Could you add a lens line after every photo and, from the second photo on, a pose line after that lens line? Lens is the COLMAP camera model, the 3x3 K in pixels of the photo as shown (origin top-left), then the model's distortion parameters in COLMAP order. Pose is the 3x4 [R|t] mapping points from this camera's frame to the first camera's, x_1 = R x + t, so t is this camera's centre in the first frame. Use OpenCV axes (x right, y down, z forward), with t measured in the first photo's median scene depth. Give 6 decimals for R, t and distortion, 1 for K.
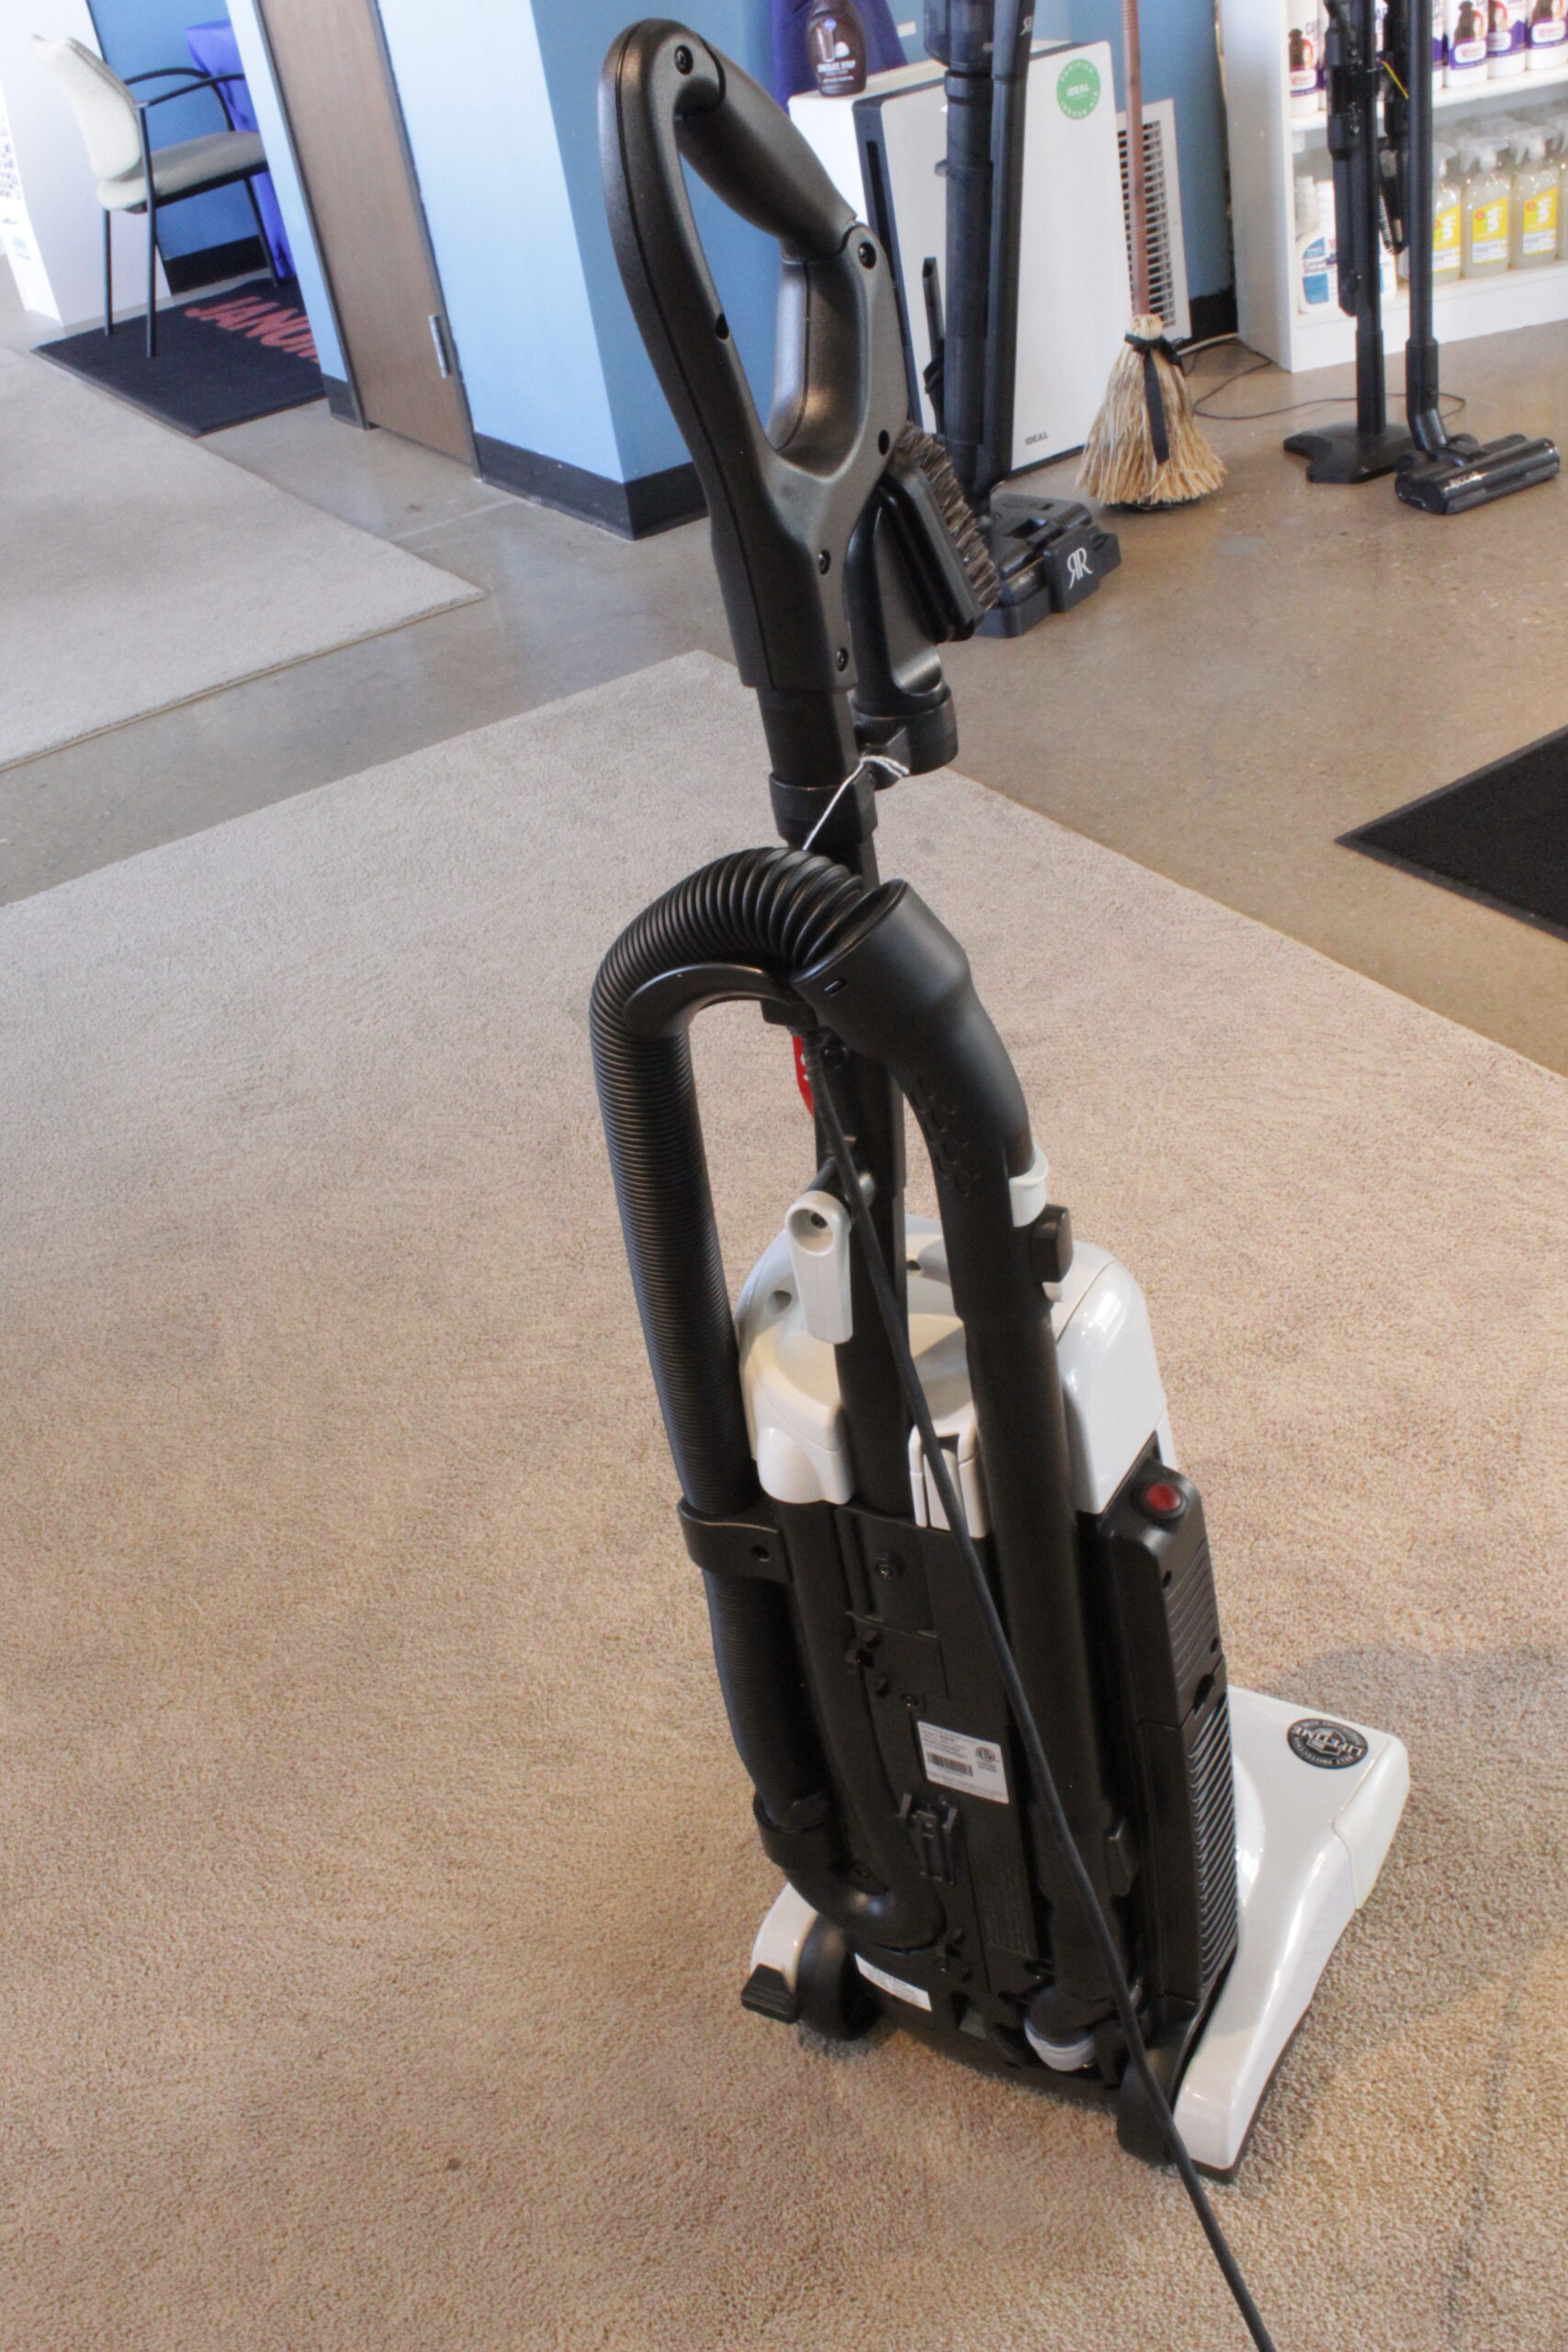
lens RADIAL K [[2182.4, 0, 771.2], [0, 2182.4, 1129.2], [0, 0, 1]] dist [-0.150272, 0.134907]
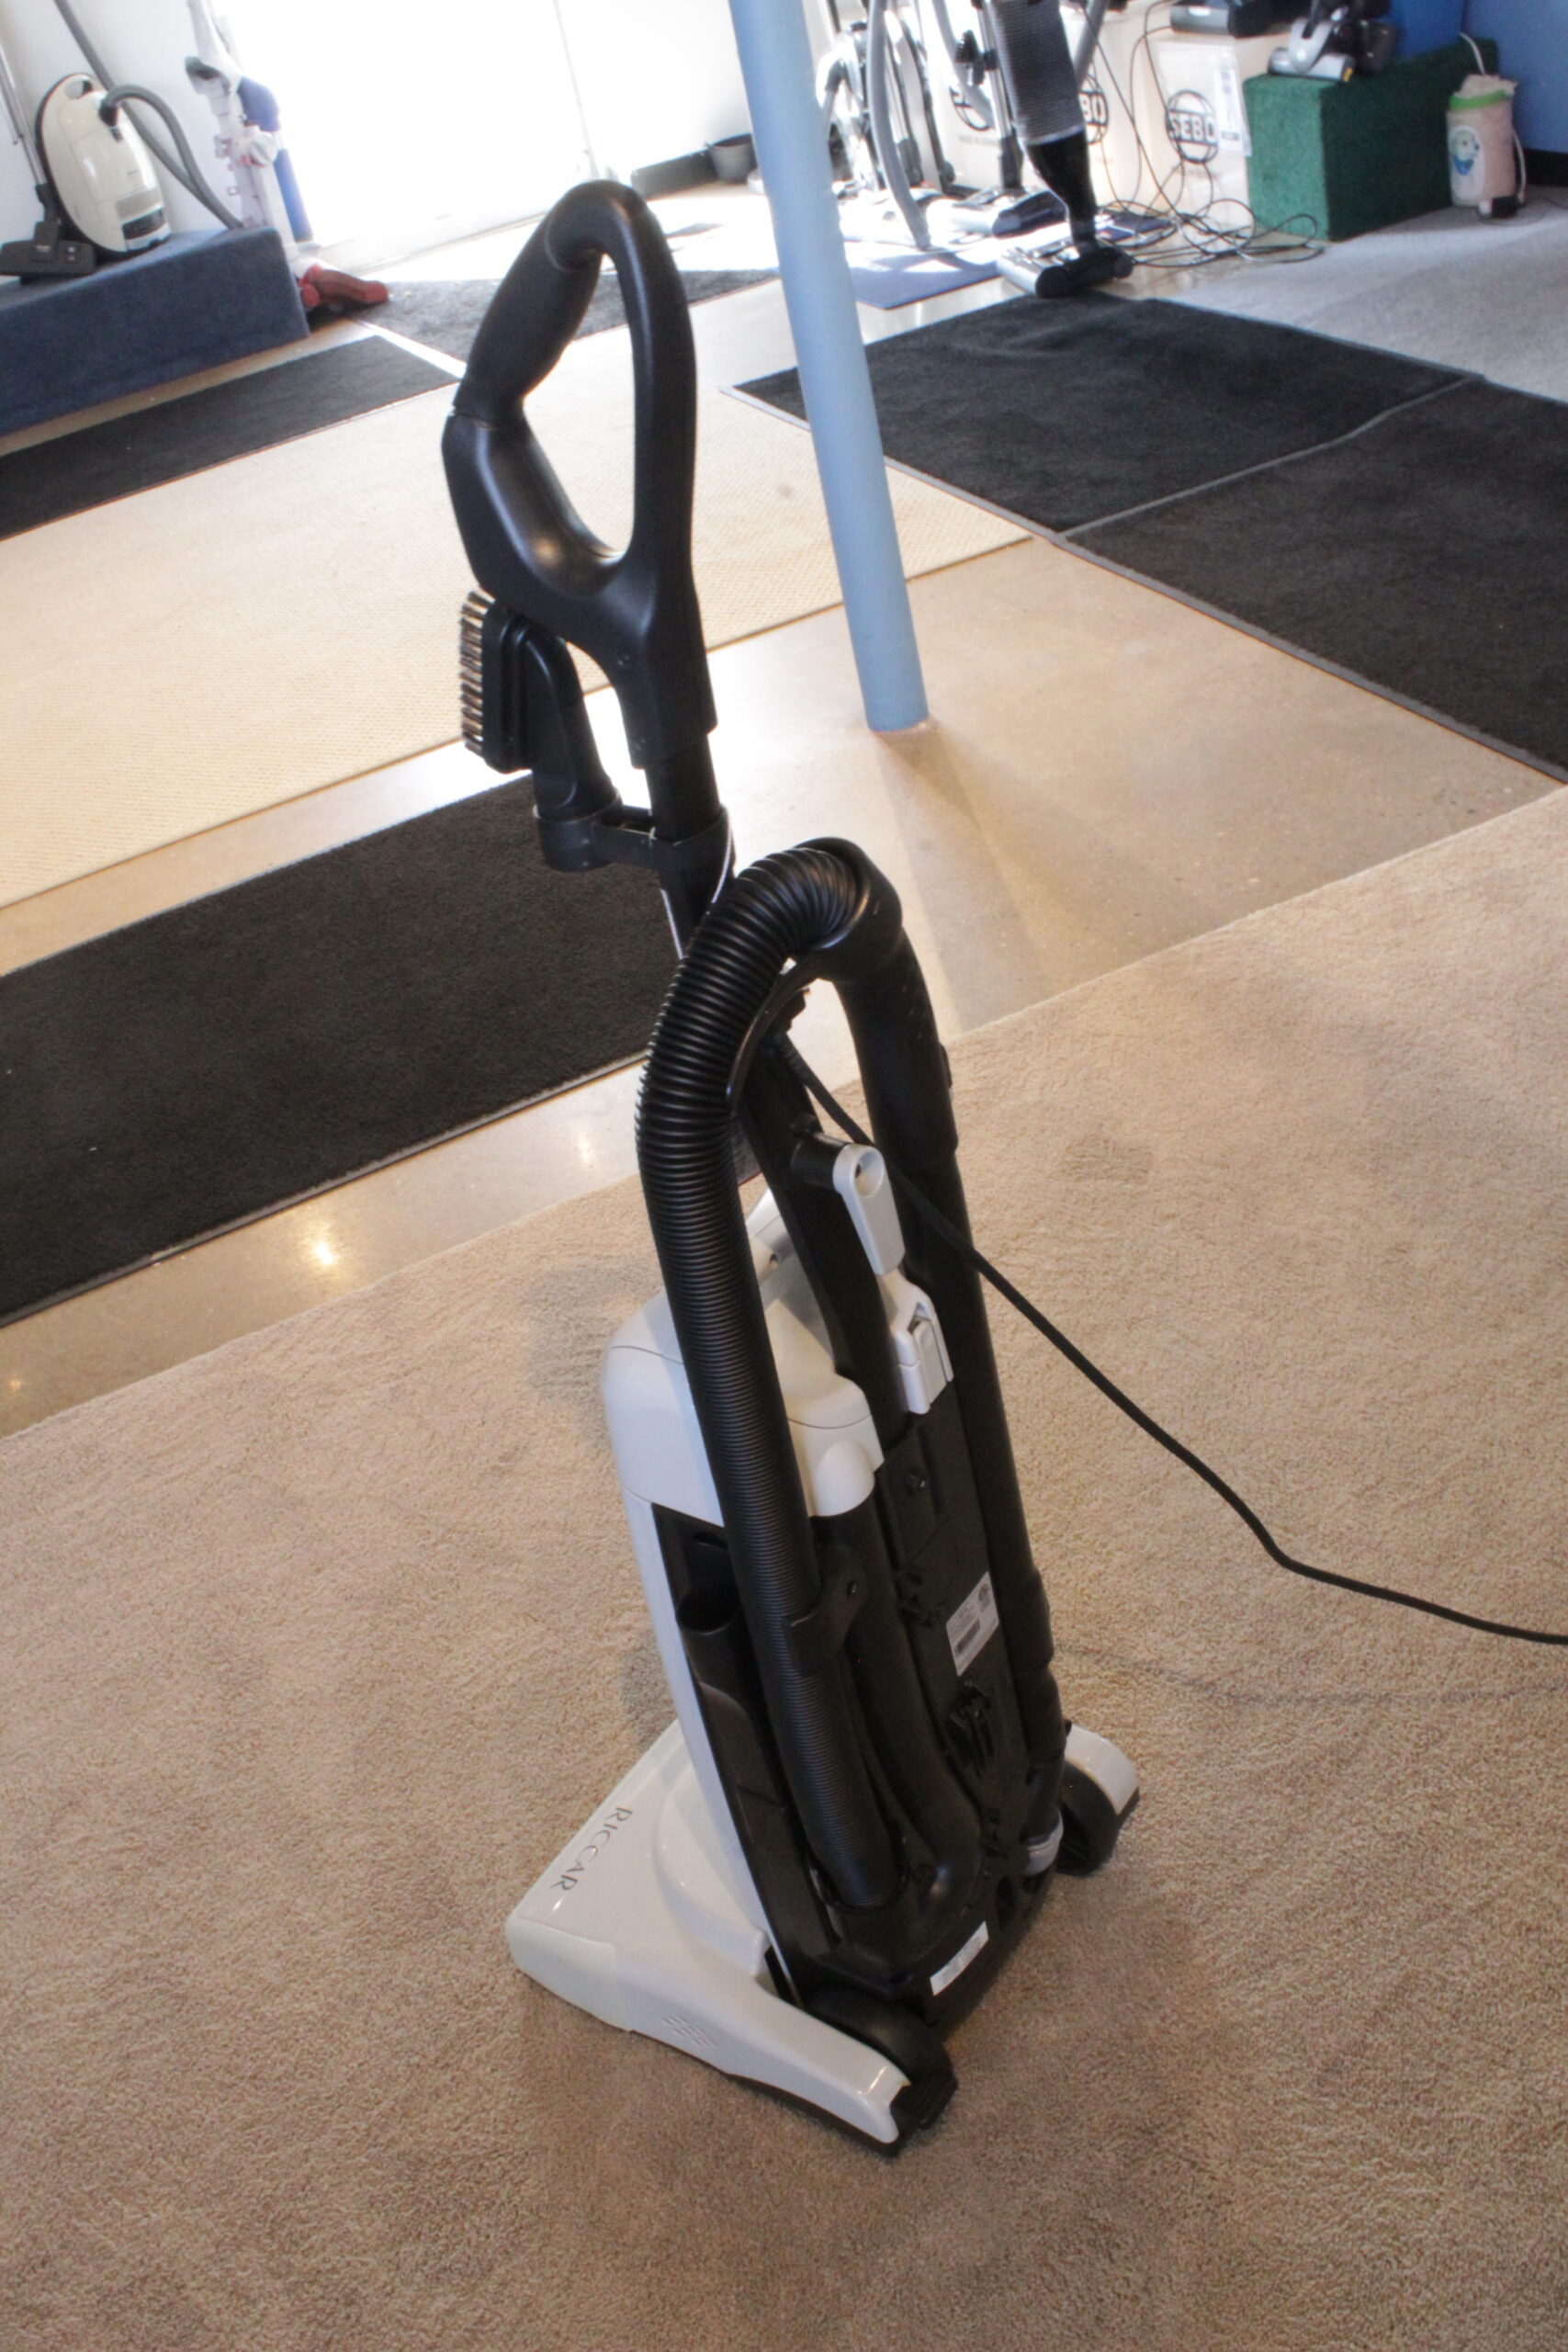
lens RADIAL K [[2182.4, 0, 771.2], [0, 2182.4, 1129.2], [0, 0, 1]] dist [-0.150272, 0.134907]
pose [[0.149815, -0.426347, 0.892067, -0.724760], [0.678121, 0.700904, 0.221099, -0.185951], [-0.719518, 0.571806, 0.394121, 0.413453]]
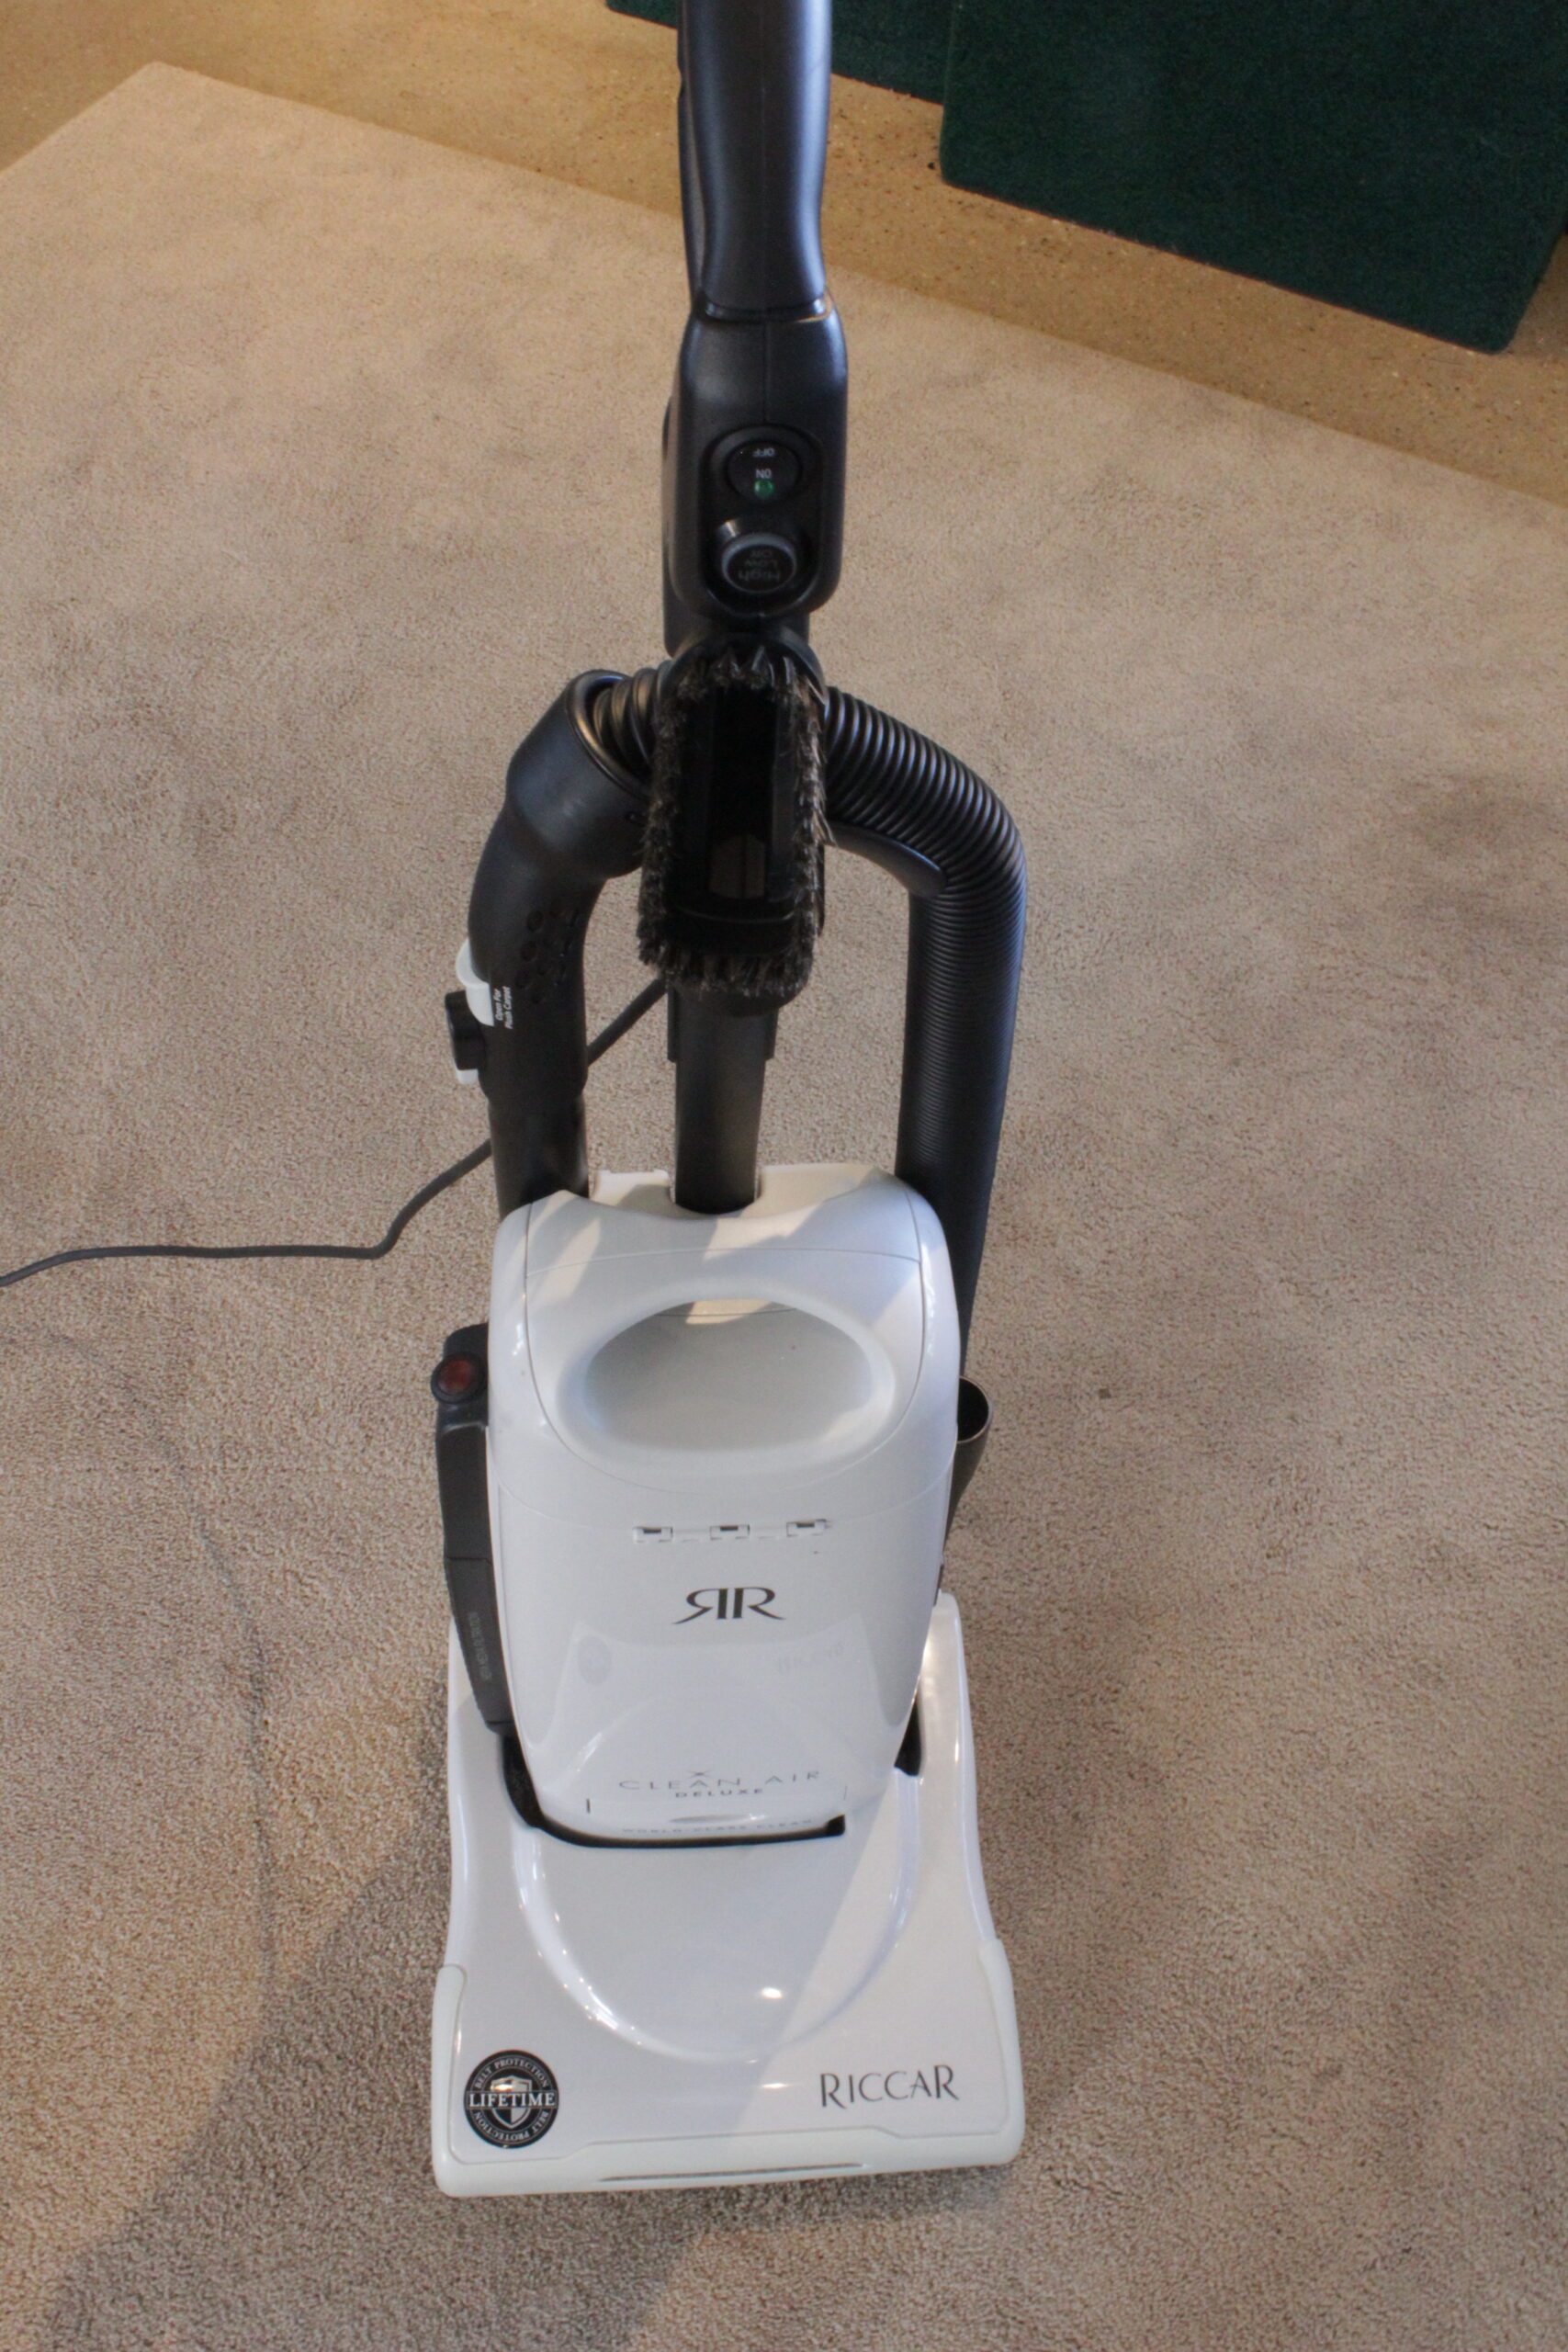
lens RADIAL K [[2182.4, 0, 771.2], [0, 2182.4, 1129.2], [0, 0, 1]] dist [-0.150272, 0.134907]
pose [[-0.833240, 0.516338, -0.197750, 0.156250], [-0.217253, 0.023141, 0.975841, -0.613544], [0.508440, 0.856072, 0.092894, 0.708579]]
